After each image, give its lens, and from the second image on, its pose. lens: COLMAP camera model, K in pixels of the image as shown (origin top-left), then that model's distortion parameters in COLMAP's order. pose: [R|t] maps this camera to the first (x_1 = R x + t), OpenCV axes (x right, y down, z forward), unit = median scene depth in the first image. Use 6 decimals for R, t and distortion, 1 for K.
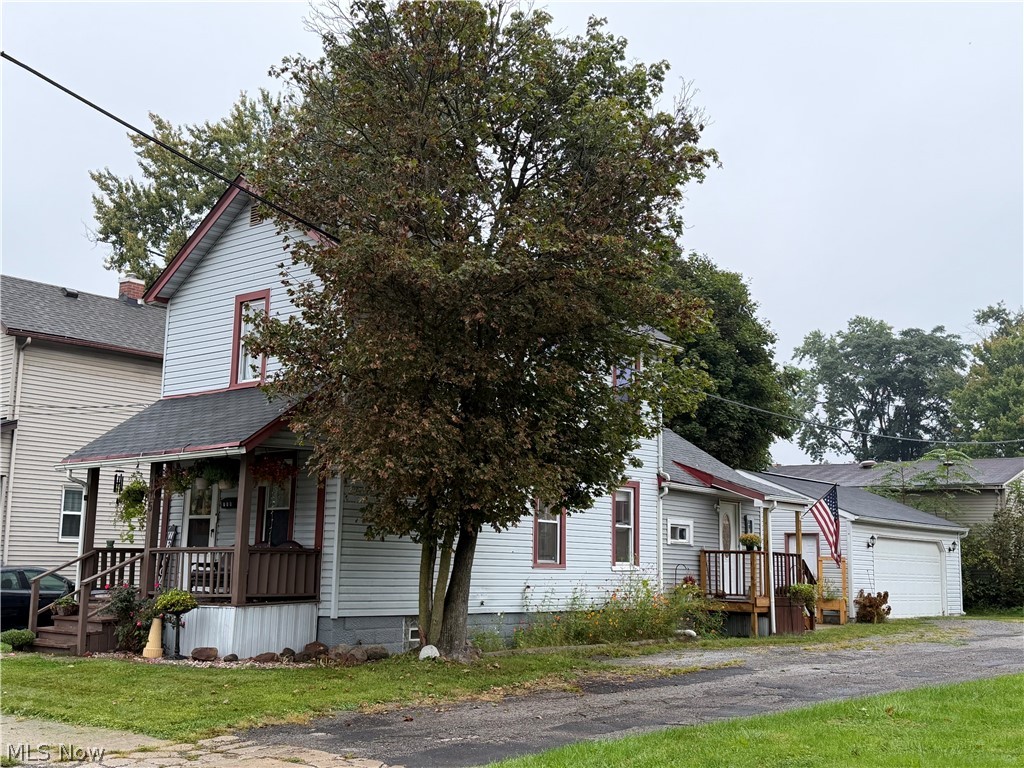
lens RADIAL K [[1157.1, 0, 512.7], [0, 1157.1, 383.2], [0, 0, 1]] dist [-0.004573, 0.000000]
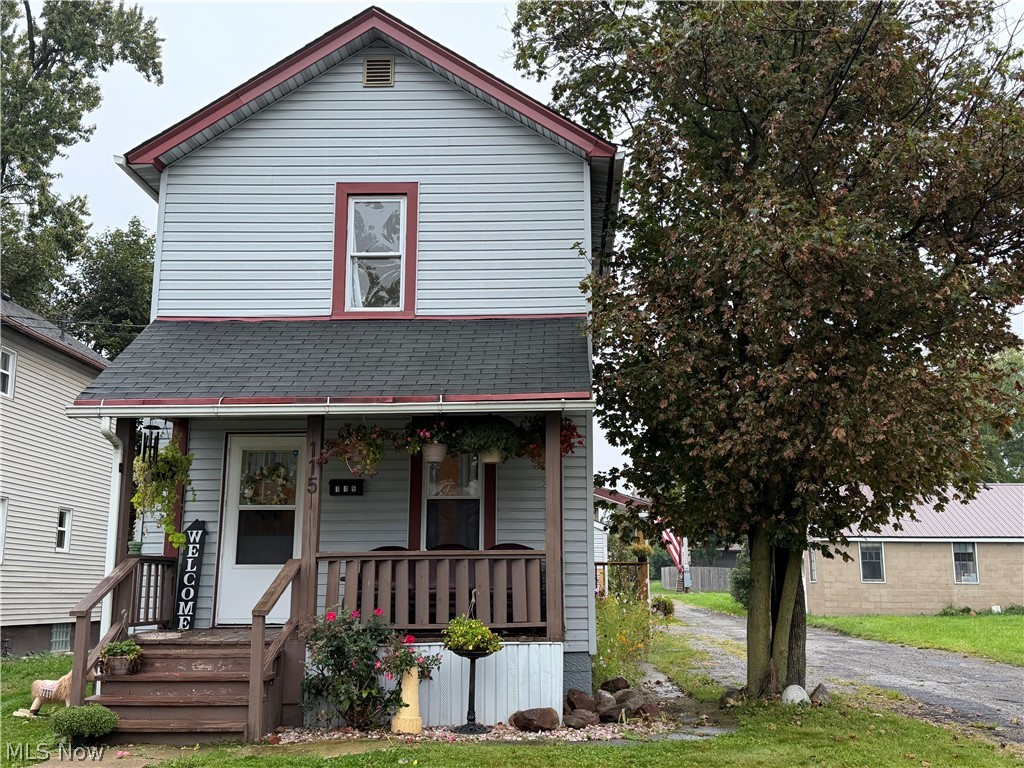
lens RADIAL K [[1086.0, 0, 513.3], [0, 1086.0, 382.9], [0, 0, 1]] dist [0.025378, 0.000000]
pose [[0.799145, 0.100217, 0.592726, -0.528902], [-0.082592, 0.994959, -0.056871, 0.069779], [-0.595437, -0.003506, 0.803394, 0.432468]]
